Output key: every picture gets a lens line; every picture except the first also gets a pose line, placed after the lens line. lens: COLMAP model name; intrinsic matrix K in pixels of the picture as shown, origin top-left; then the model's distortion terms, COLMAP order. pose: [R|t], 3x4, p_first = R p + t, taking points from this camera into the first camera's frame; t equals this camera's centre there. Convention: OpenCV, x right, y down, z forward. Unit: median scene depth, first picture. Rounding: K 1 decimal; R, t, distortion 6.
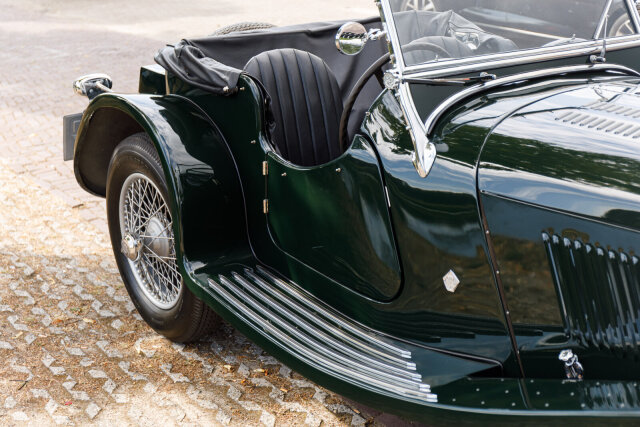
lens RADIAL K [[909.4, 0, 321.9], [0, 909.4, 213.2], [0, 0, 1]] dist [-0.010467, 0.000000]
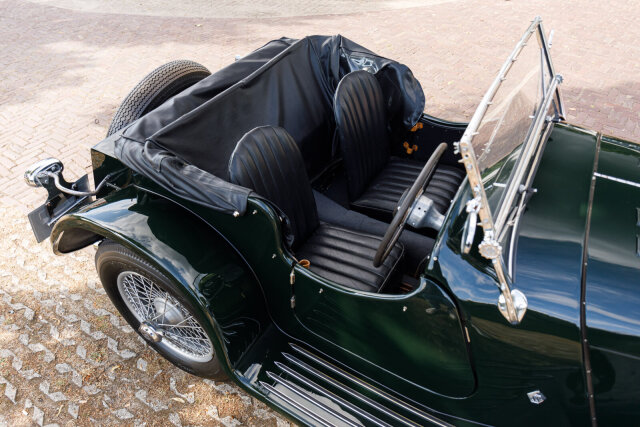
lens RADIAL K [[452.0, 0, 316.2], [0, 452.0, 217.6], [0, 0, 1]] dist [-0.025884, 0.007830]
pose [[0.917157, -0.261965, 0.300328, -0.139577], [0.144227, 0.920700, 0.362644, -0.238464], [-0.371512, -0.289286, 0.882209, 0.438752]]
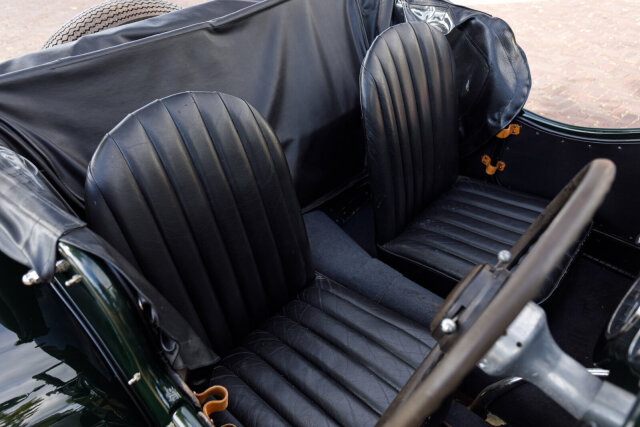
lens RADIAL K [[452.0, 0, 318.0], [0, 452.0, 214.5], [0, 0, 1]] dist [-0.025884, 0.007830]
pose [[0.977164, -0.135108, 0.163999, -0.009477], [0.073526, 0.939133, 0.335593, -0.177003], [-0.199358, -0.315871, 0.927621, 0.648702]]
